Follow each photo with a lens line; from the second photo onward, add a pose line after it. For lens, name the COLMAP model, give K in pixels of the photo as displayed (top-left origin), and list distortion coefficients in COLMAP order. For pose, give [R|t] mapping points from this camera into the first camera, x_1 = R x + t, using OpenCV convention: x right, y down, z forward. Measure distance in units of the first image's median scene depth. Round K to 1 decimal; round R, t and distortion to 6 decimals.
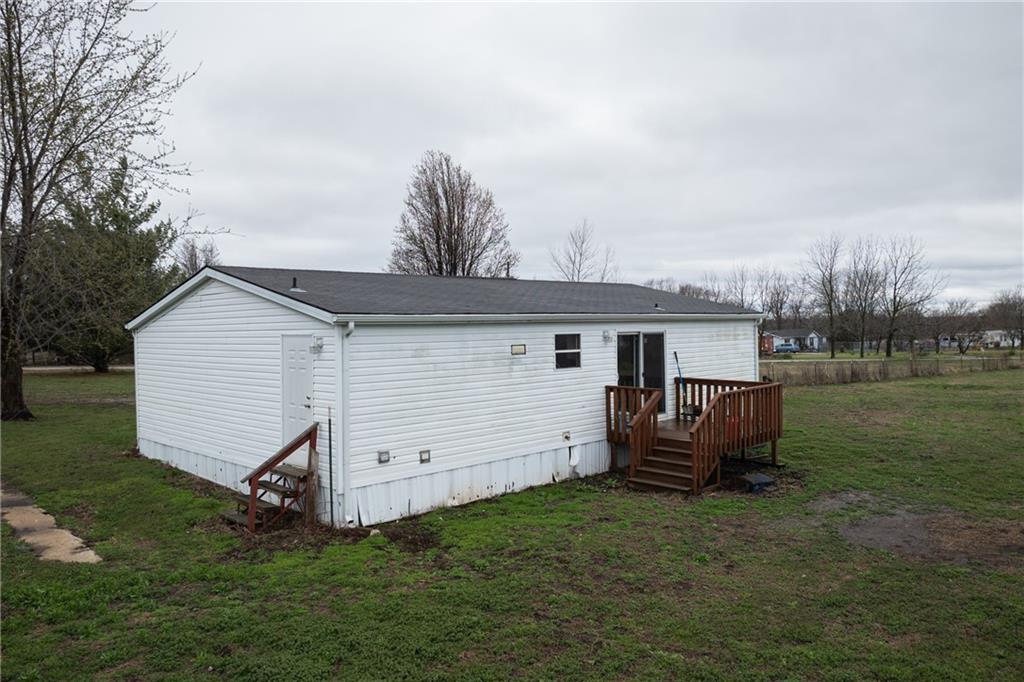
lens RADIAL K [[744.8, 0, 520.4], [0, 744.8, 340.6], [0, 0, 1]] dist [-0.026661, -0.003923]
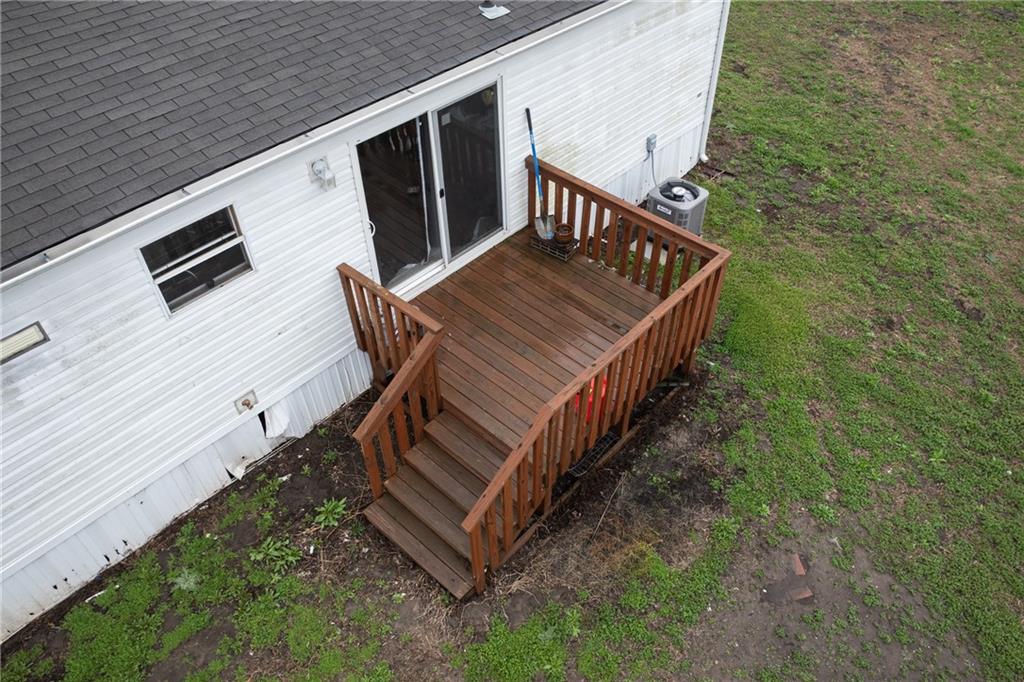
lens RADIAL K [[744.8, 0, 510.4], [0, 744.8, 341.8], [0, 0, 1]] dist [-0.026661, -0.003923]
pose [[0.999904, -0.004161, 0.013205, 0.225276], [-0.006116, 0.722872, 0.690955, -0.229834], [-0.012421, -0.690970, 0.722777, 0.680310]]
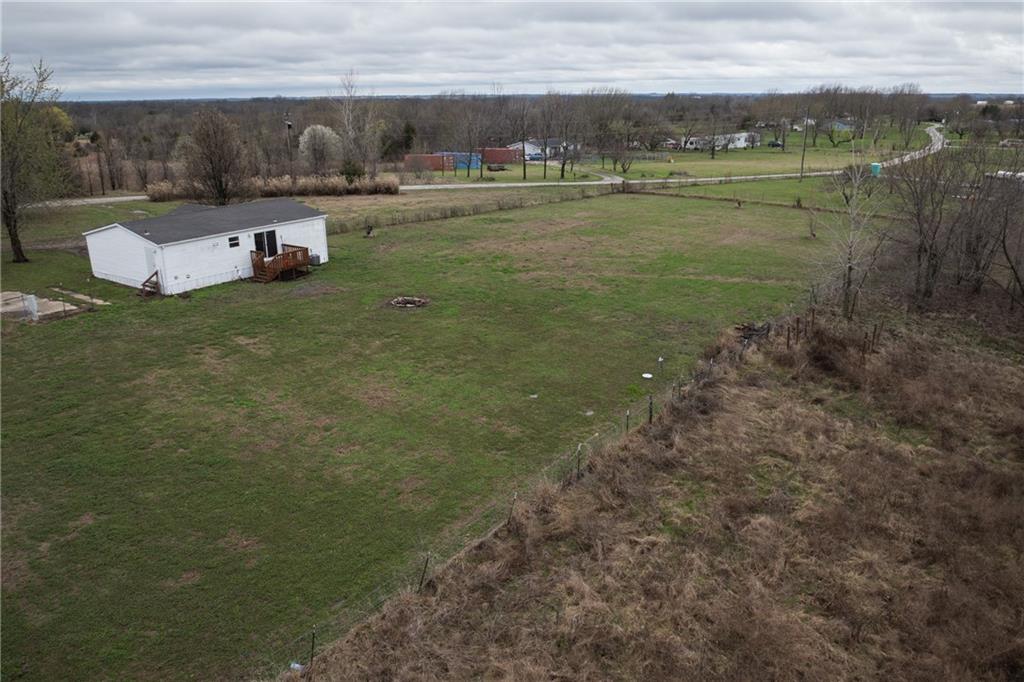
lens RADIAL K [[744.8, 0, 518.2], [0, 744.8, 336.9], [0, 0, 1]] dist [-0.026661, -0.003923]
pose [[0.982495, -0.052701, 0.178680, 0.698286], [-0.000319, 0.958673, 0.284509, -0.523272], [-0.186289, -0.279585, 0.941875, -2.484207]]
